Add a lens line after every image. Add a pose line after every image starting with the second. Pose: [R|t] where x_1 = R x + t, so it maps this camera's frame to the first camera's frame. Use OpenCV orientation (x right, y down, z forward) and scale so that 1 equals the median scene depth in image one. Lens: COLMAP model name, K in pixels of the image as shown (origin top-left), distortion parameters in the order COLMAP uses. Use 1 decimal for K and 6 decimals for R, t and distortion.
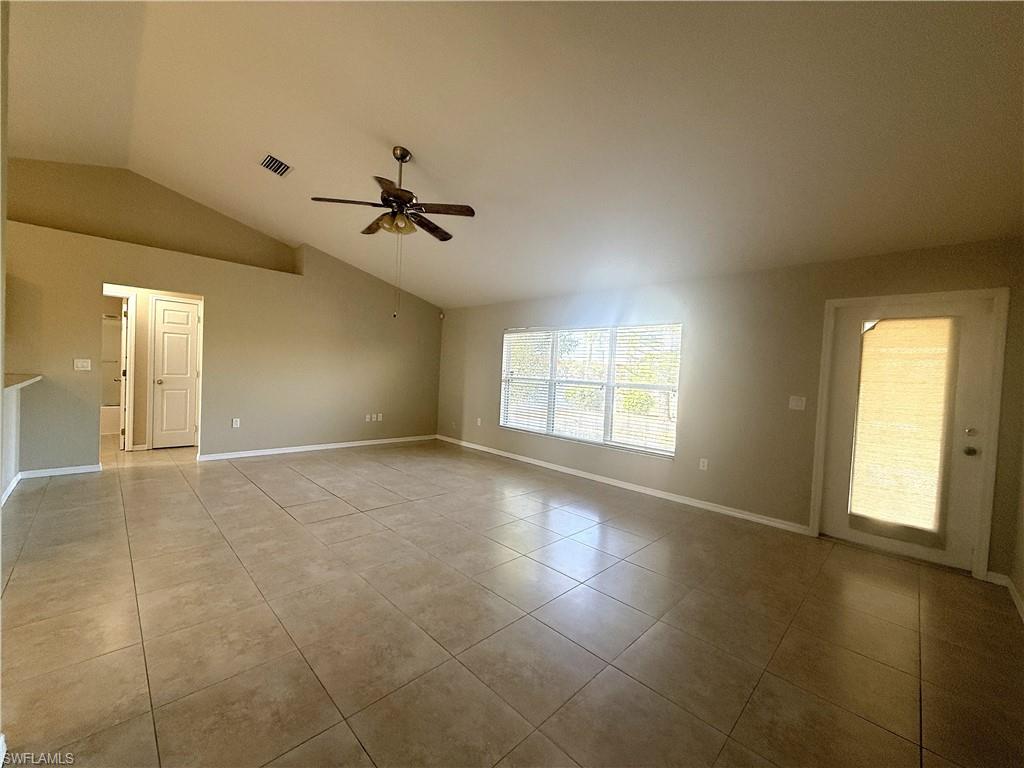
lens RADIAL K [[409.9, 0, 509.3], [0, 409.9, 380.7], [0, 0, 1]] dist [-0.001236, -0.000087]
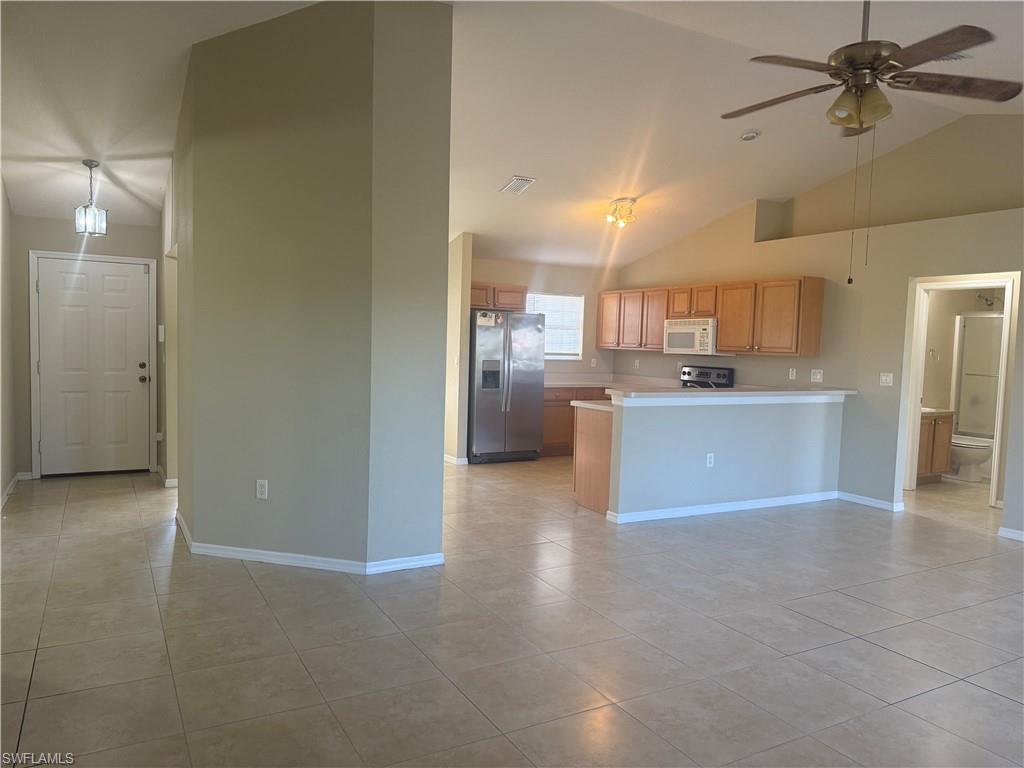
lens RADIAL K [[715.5, 0, 512.7], [0, 715.5, 390.8], [0, 0, 1]] dist [0.078071, -0.103620]
pose [[-0.263702, 0.009926, -0.964553, 0.726050], [-0.067943, 0.997272, 0.028837, -0.008498], [0.962208, 0.073139, -0.262308, 0.806584]]
